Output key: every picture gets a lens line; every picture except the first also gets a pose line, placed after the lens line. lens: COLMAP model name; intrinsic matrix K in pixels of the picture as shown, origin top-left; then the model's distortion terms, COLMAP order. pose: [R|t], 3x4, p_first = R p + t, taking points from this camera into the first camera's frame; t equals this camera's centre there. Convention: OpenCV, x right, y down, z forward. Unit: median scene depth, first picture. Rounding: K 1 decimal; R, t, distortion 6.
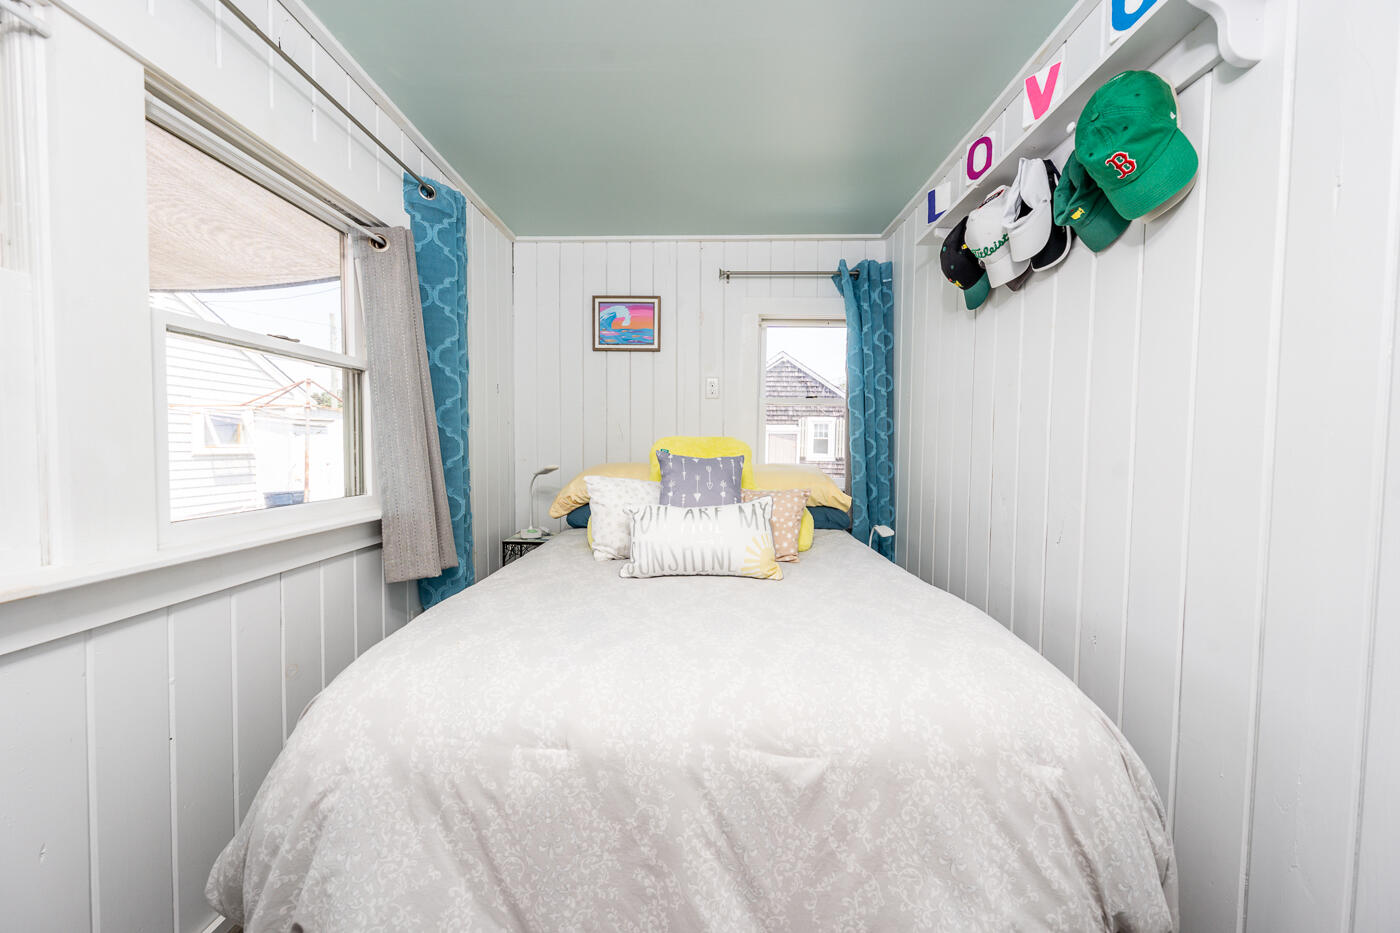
lens RADIAL K [[476.4, 0, 698.8], [0, 476.4, 465.3], [0, 0, 1]] dist [-0.000541, -0.000072]
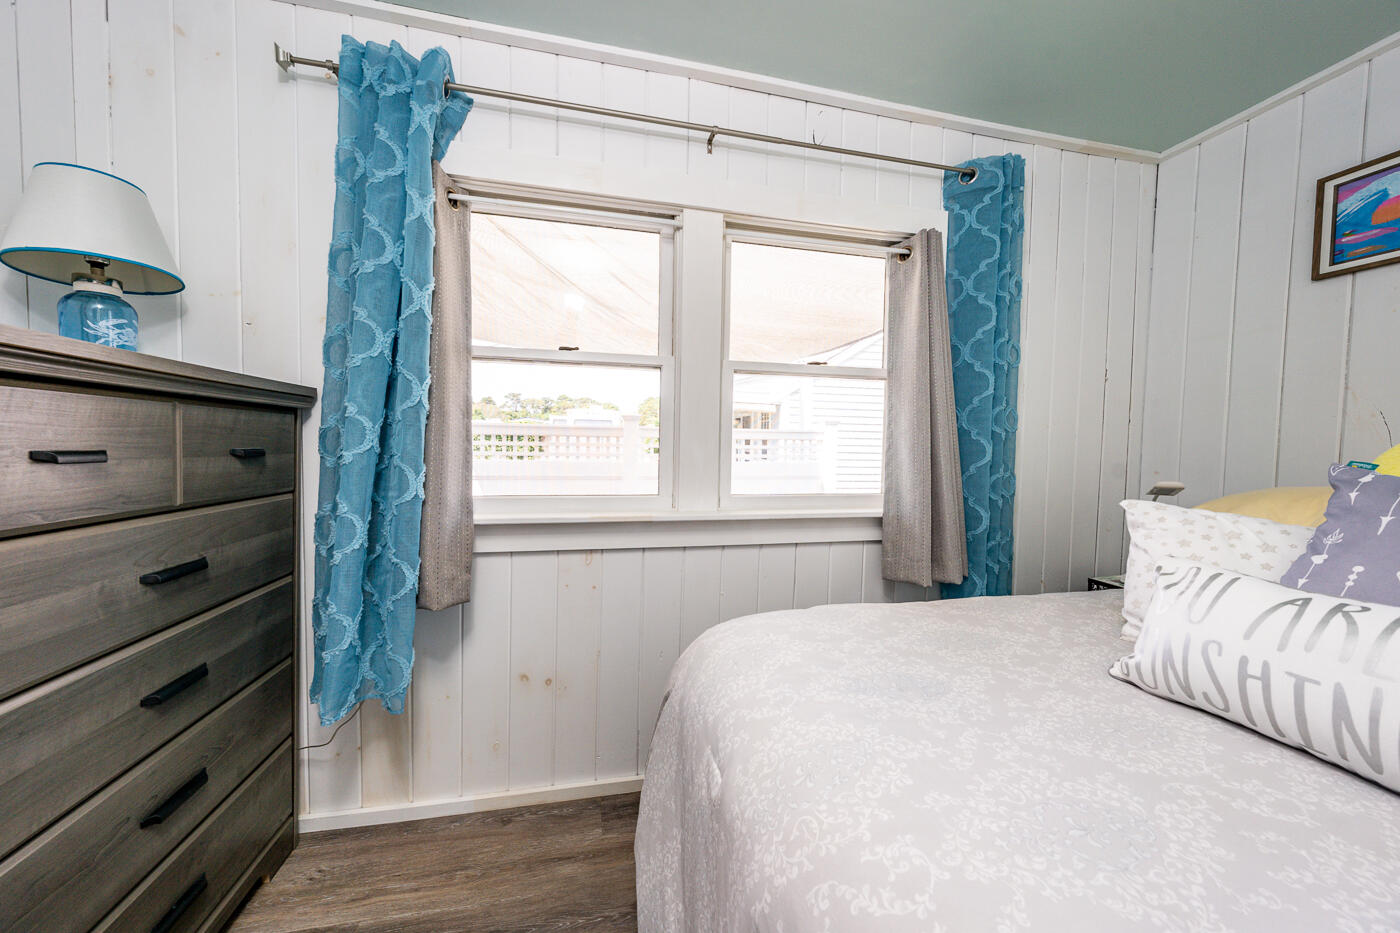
lens RADIAL K [[476.4, 0, 698.8], [0, 476.4, 465.3], [0, 0, 1]] dist [-0.000541, -0.000072]
pose [[0.242349, 0.042879, -0.969241, 0.227275], [-0.052598, 0.998134, 0.031006, -0.011892], [0.968762, 0.043466, 0.244152, 0.288680]]
